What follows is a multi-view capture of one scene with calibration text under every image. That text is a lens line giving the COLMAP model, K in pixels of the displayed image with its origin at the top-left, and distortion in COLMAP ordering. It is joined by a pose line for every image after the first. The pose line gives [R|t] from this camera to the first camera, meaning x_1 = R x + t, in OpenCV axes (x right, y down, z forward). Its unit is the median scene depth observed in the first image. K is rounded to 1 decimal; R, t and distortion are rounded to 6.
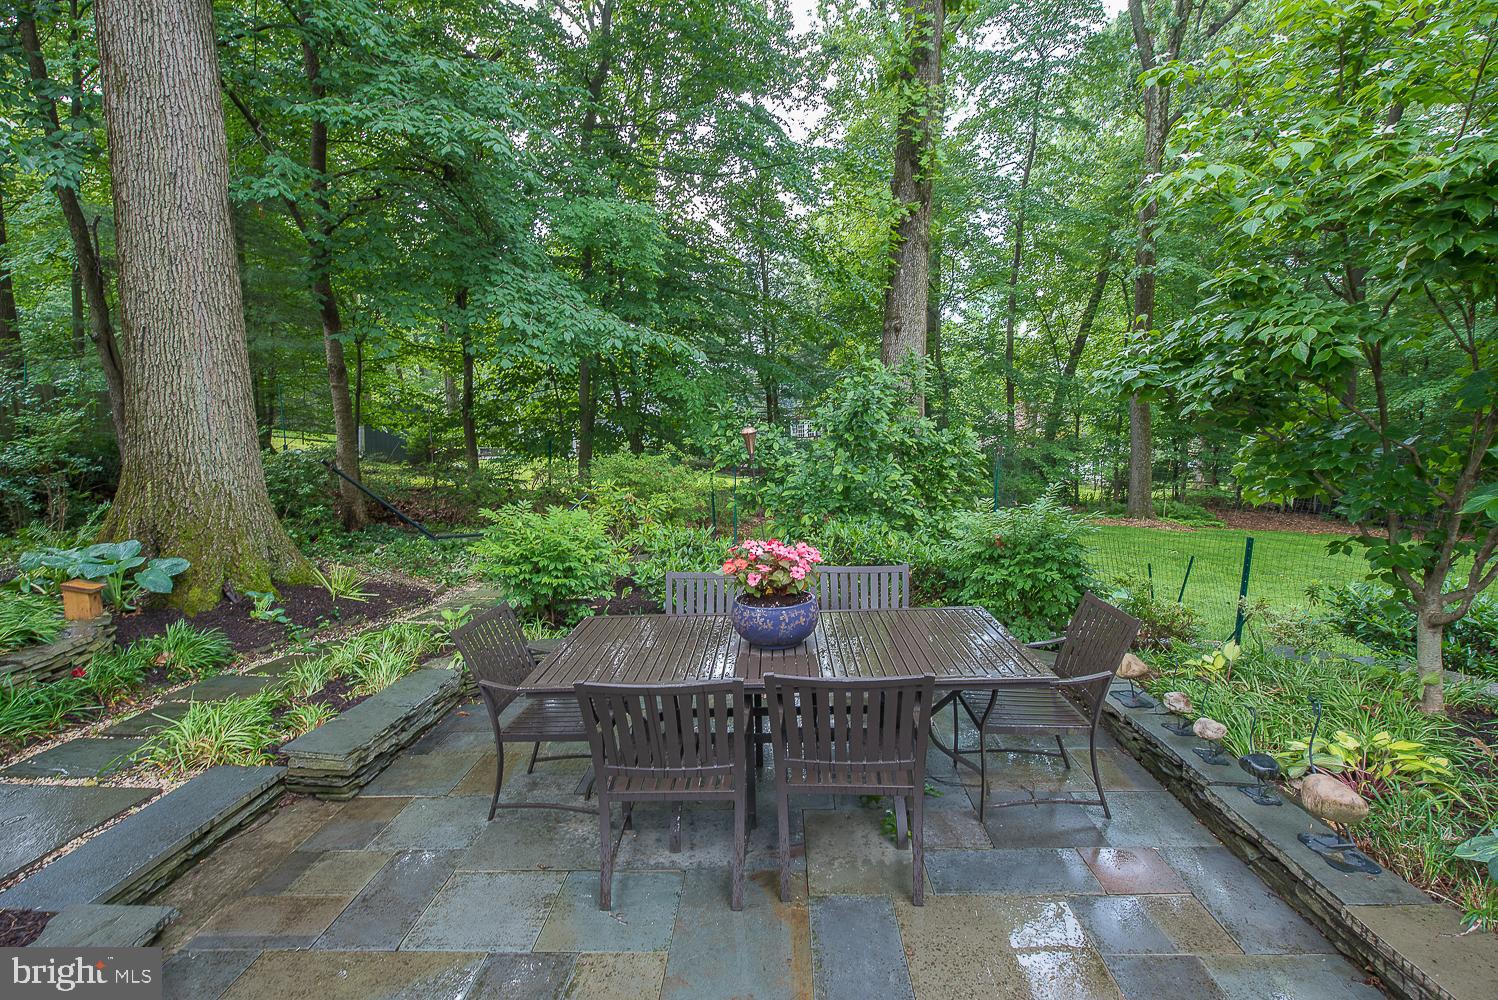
lens RADIAL K [[758.3, 0, 749.0], [0, 758.3, 500.0], [0, 0, 1]] dist [-0.001402, 0.000026]
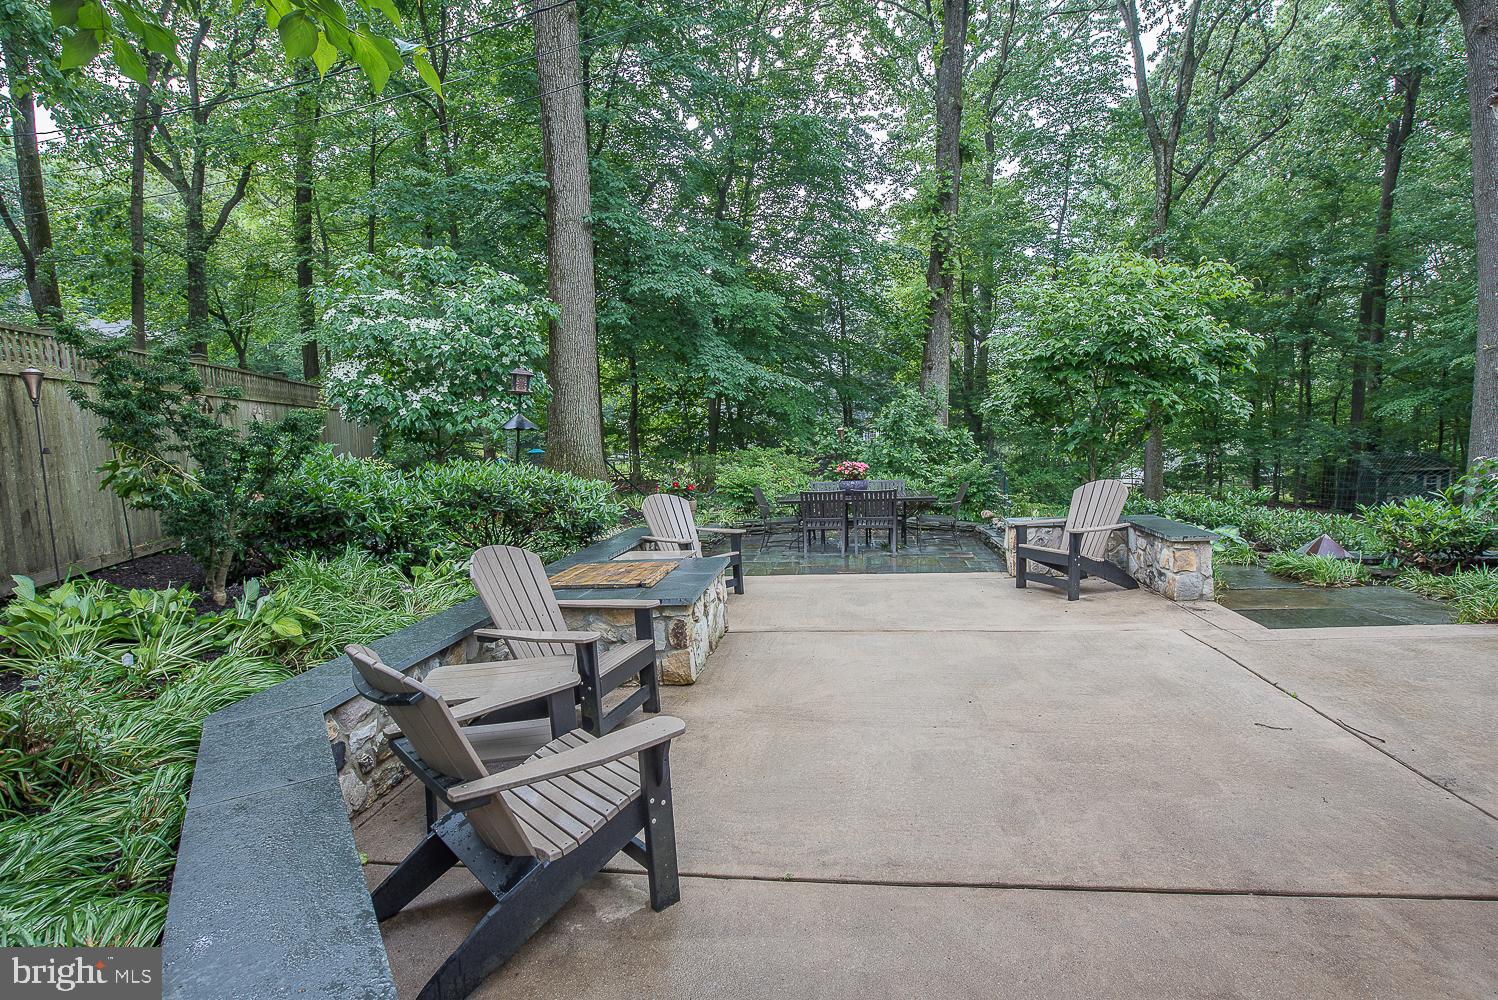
lens RADIAL K [[758.3, 0, 749.0], [0, 758.3, 500.0], [0, 0, 1]] dist [-0.001402, 0.000026]
pose [[0.995426, 0.004741, -0.095422, -0.032566], [-0.006069, 0.999889, -0.013638, 0.088078], [0.095347, 0.014154, 0.995343, -0.729455]]
